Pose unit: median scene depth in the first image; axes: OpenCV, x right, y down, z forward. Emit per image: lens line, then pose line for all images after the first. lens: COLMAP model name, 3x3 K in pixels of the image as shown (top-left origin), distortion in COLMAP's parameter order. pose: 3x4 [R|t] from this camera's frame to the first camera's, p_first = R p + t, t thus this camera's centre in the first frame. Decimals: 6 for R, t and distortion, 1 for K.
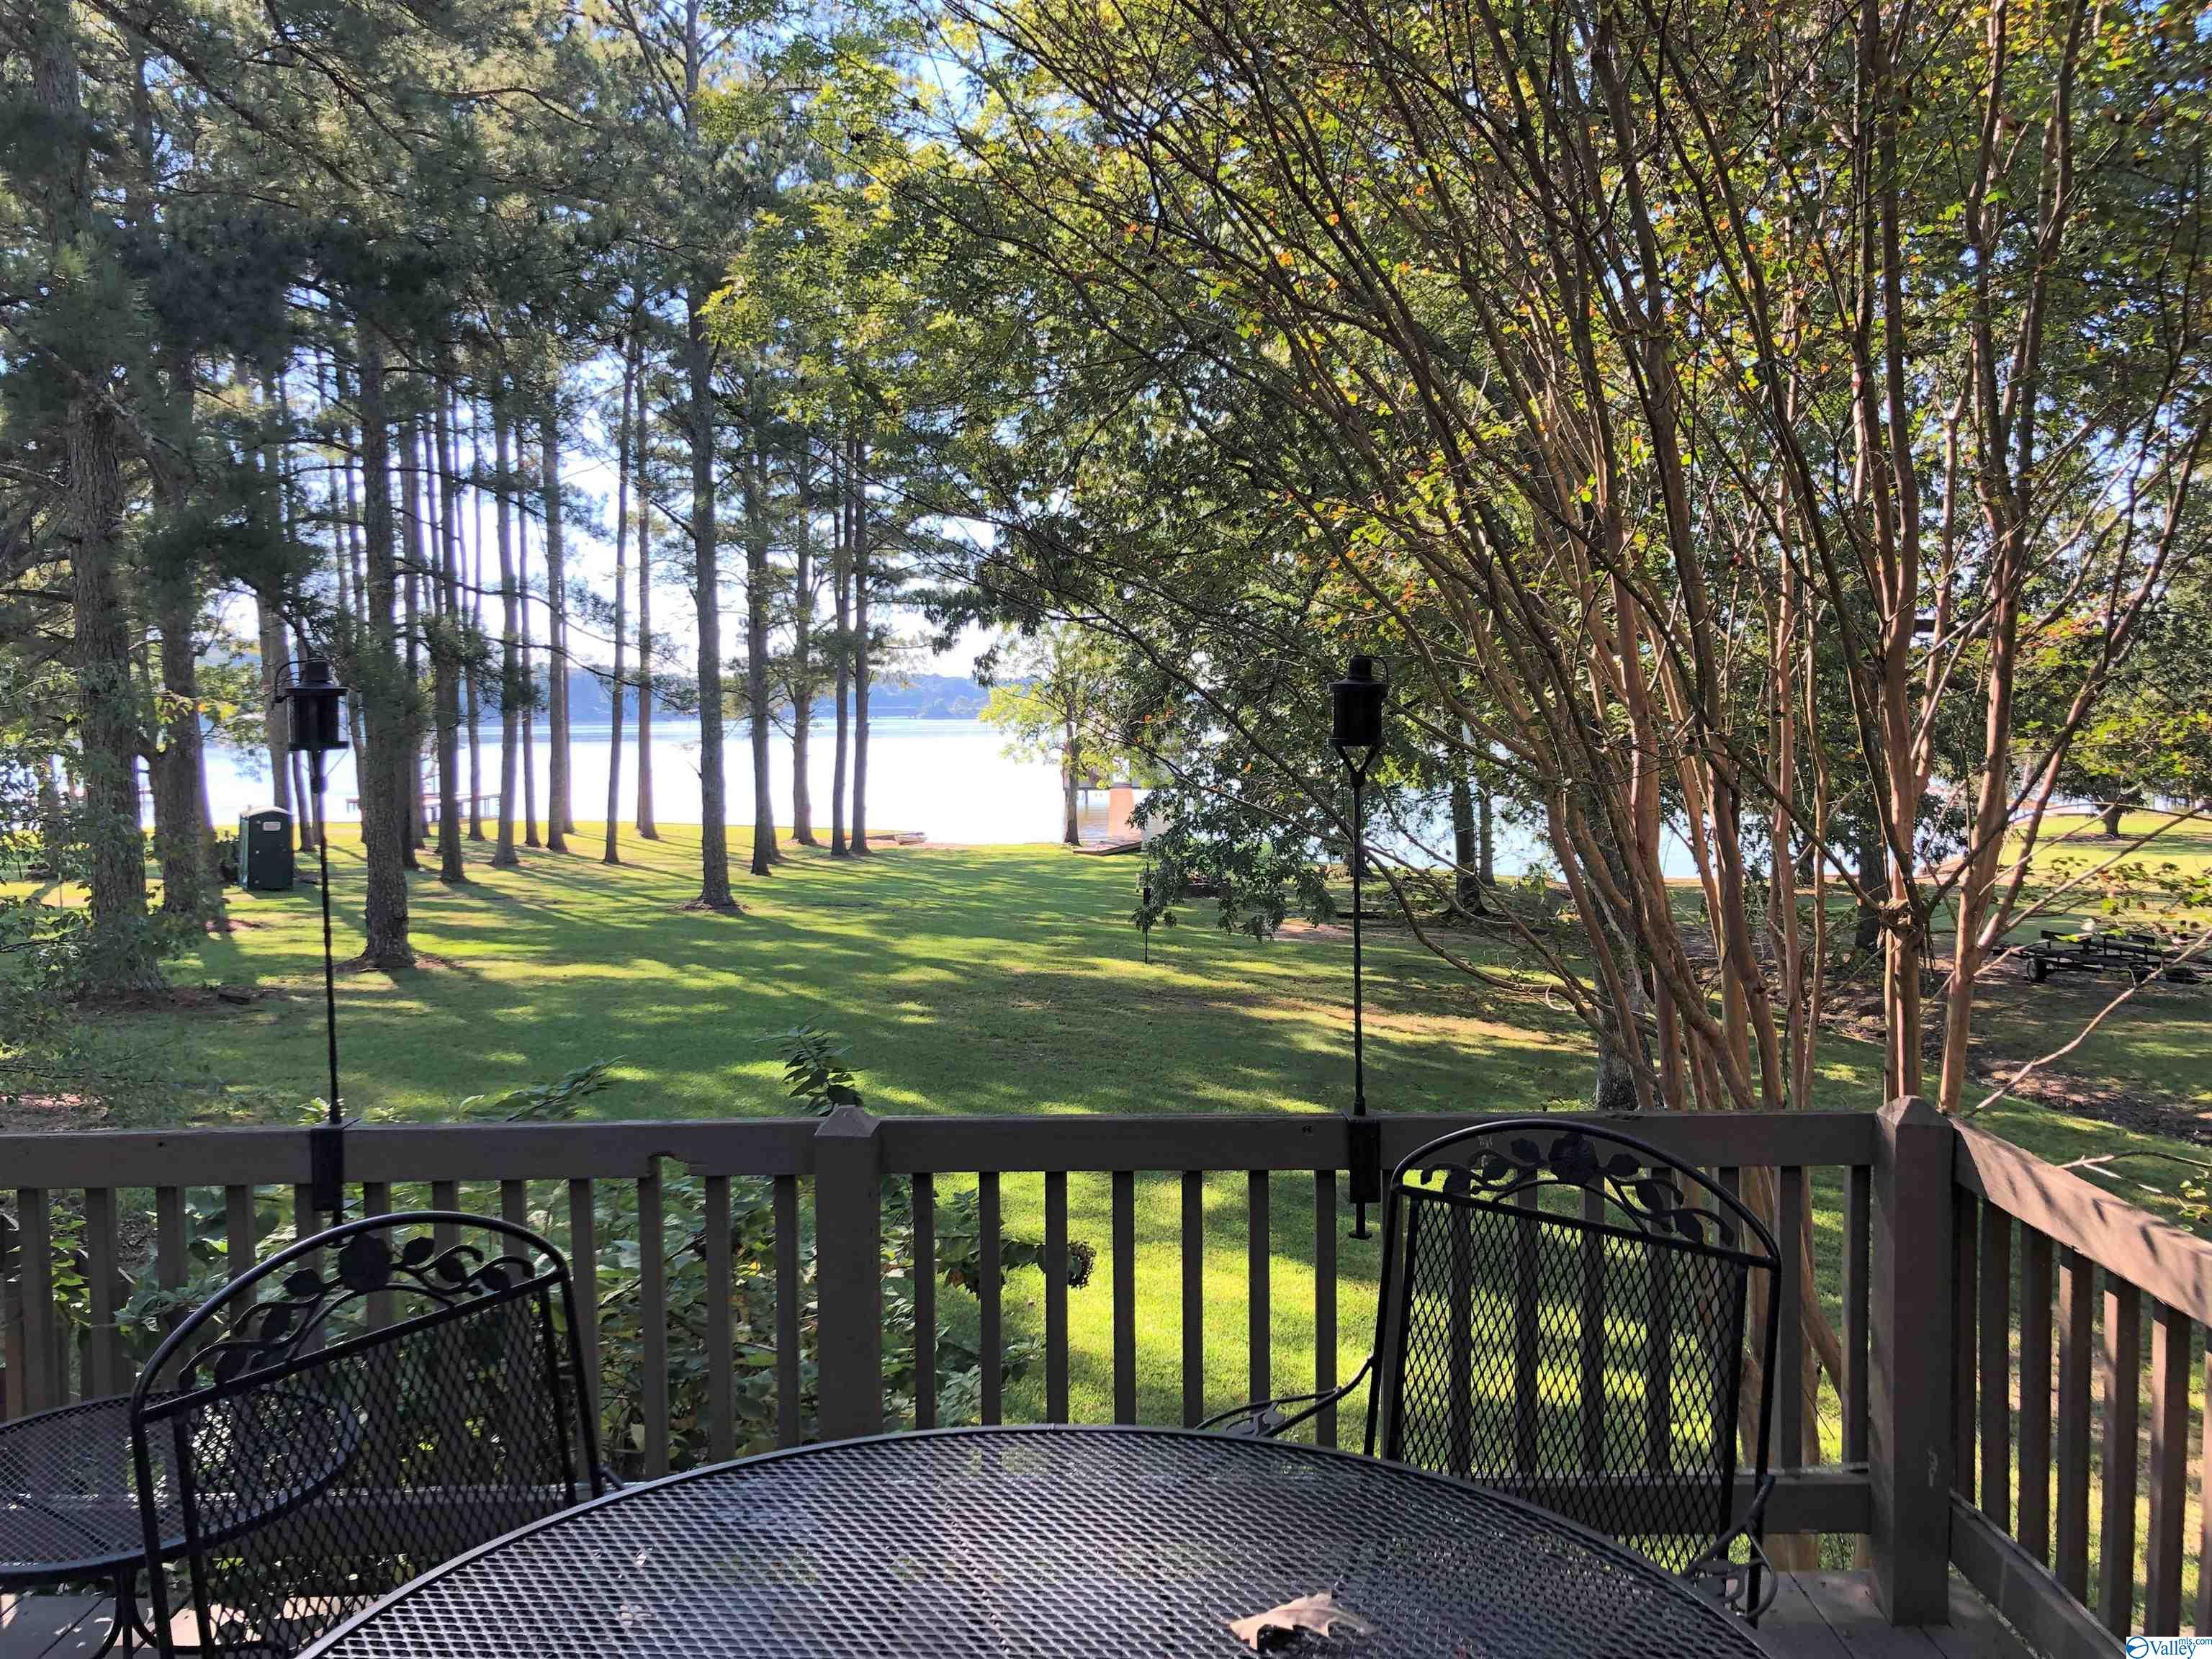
lens RADIAL K [[1810.1, 0, 1106.0], [0, 1810.1, 828.1], [0, 0, 1]] dist [0.047890, -0.050982]
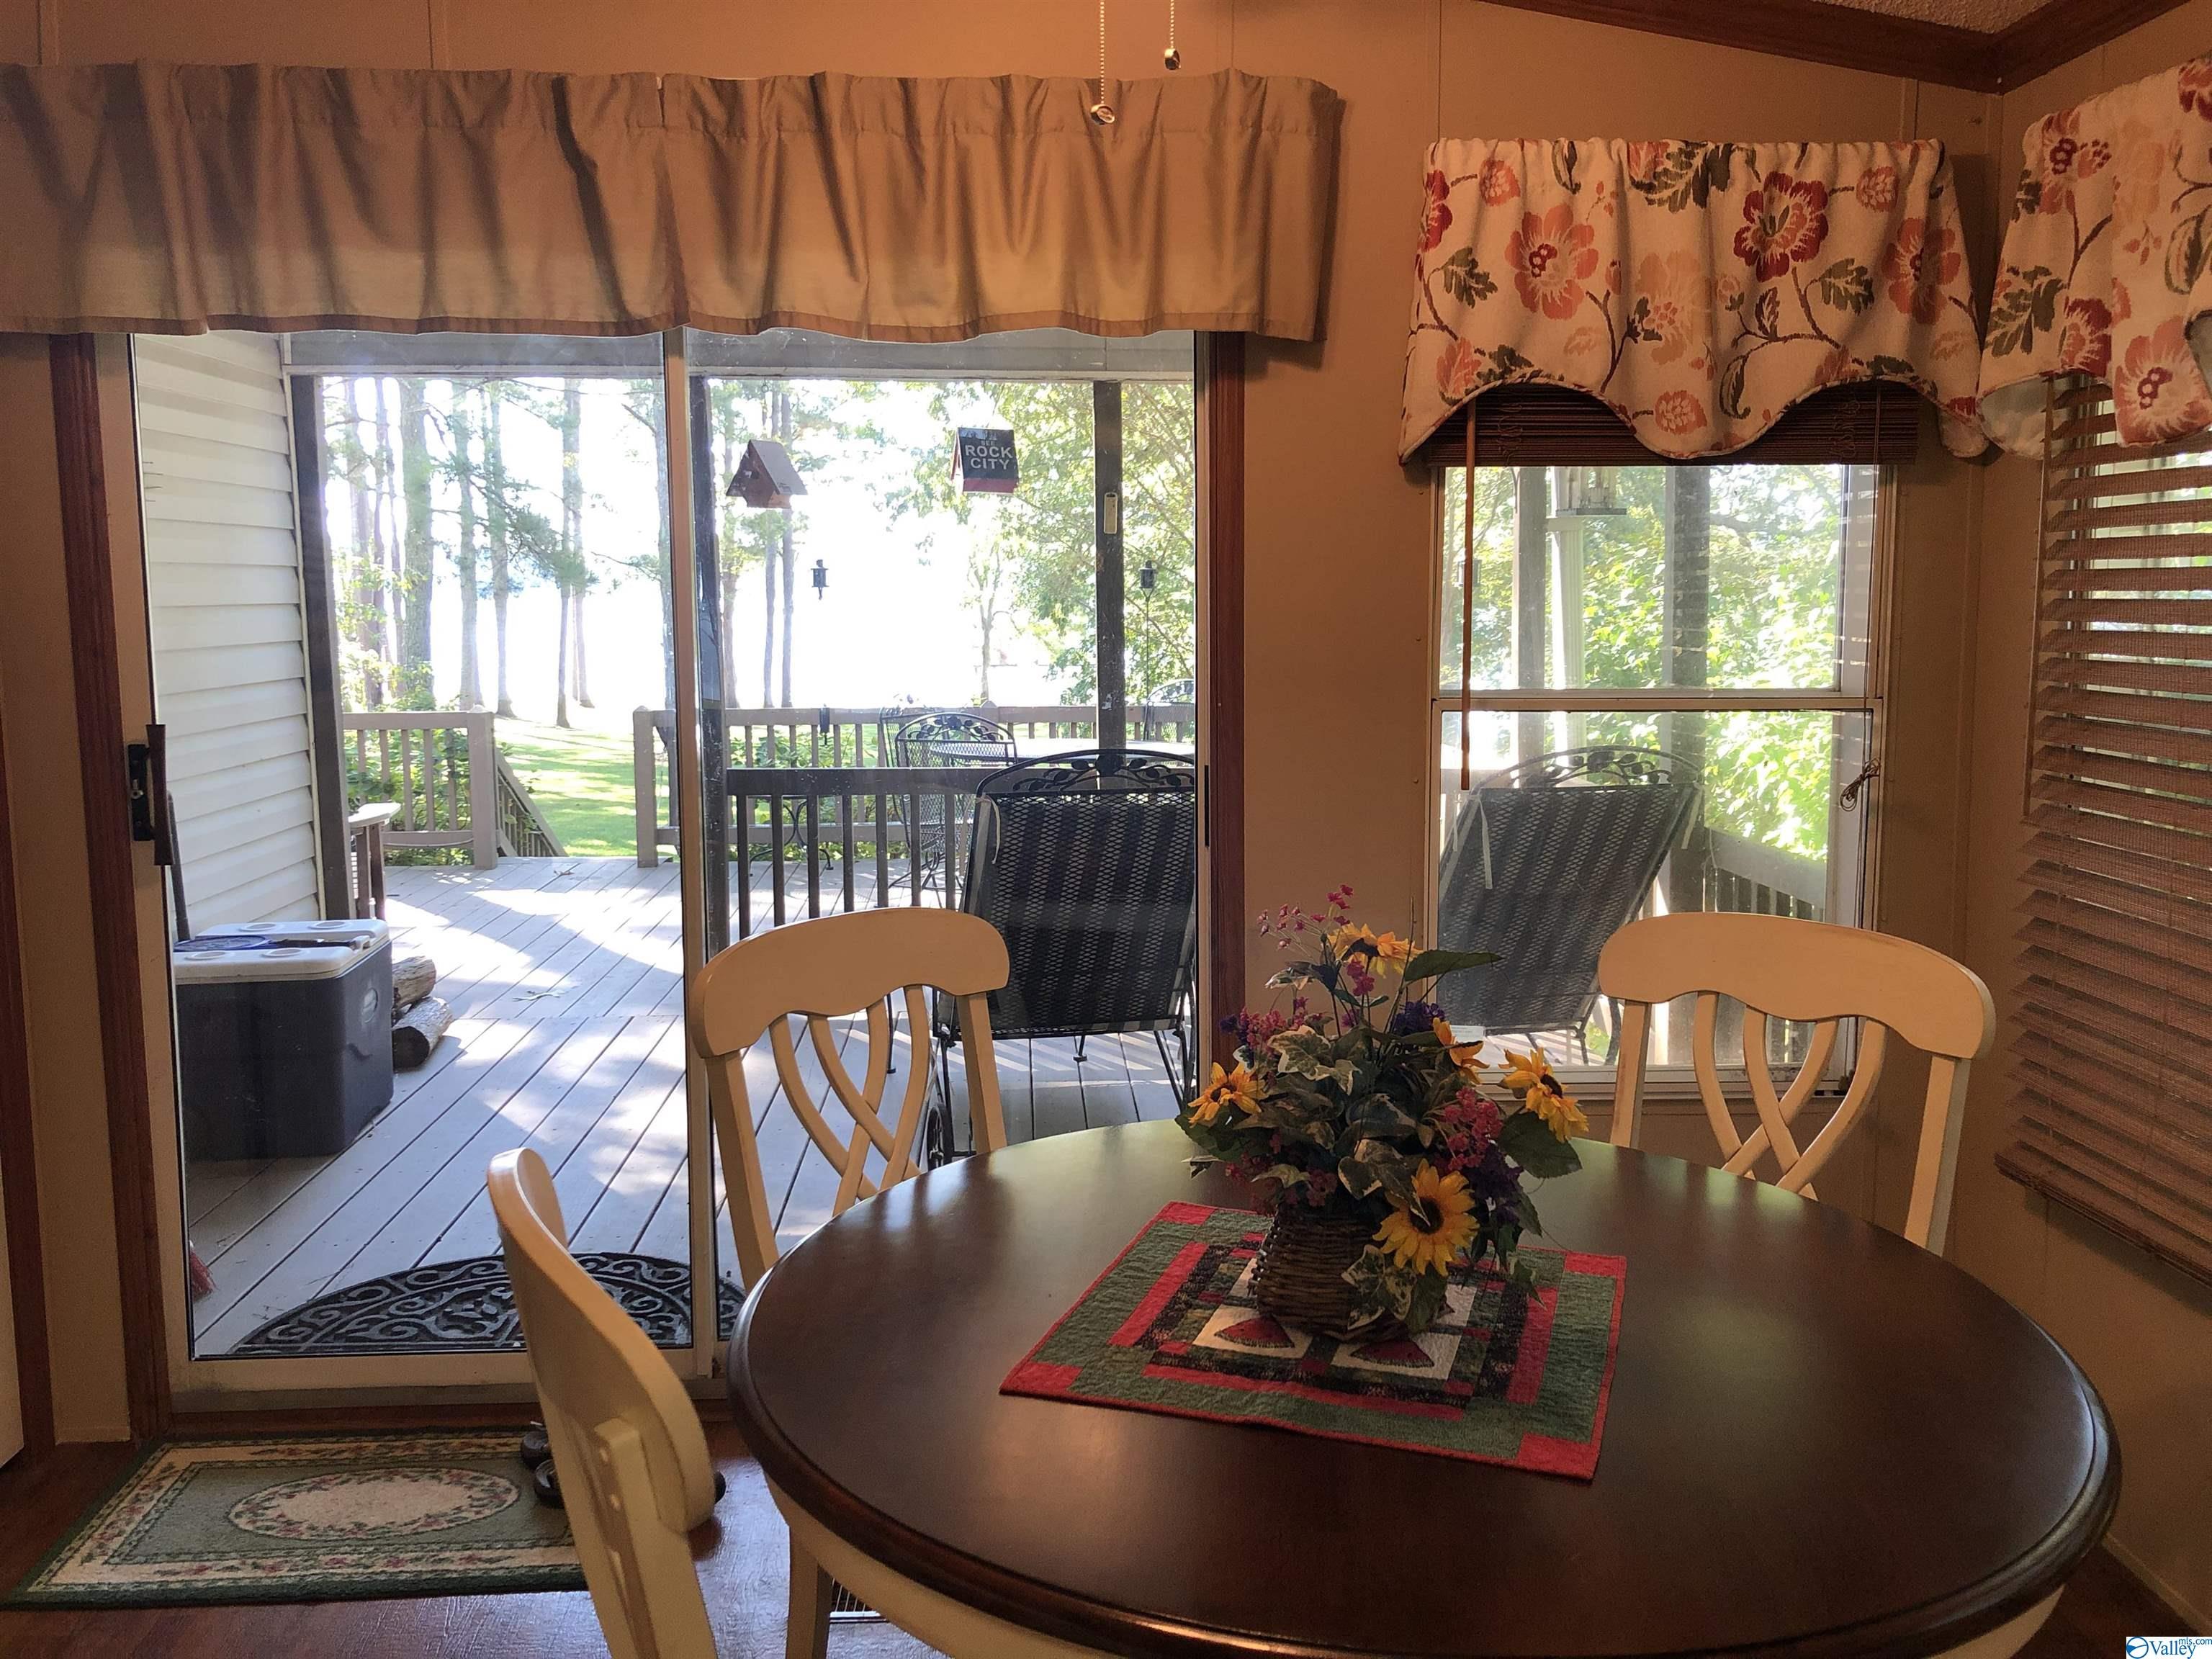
lens RADIAL K [[1810.1, 0, 1106.5], [0, 1810.1, 826.7], [0, 0, 1]] dist [0.047890, -0.050982]
pose [[0.998624, -0.003264, 0.052333, -0.008671], [-0.000141, 0.997890, 0.064932, 0.015862], [-0.052434, -0.064850, 0.996517, -0.211285]]
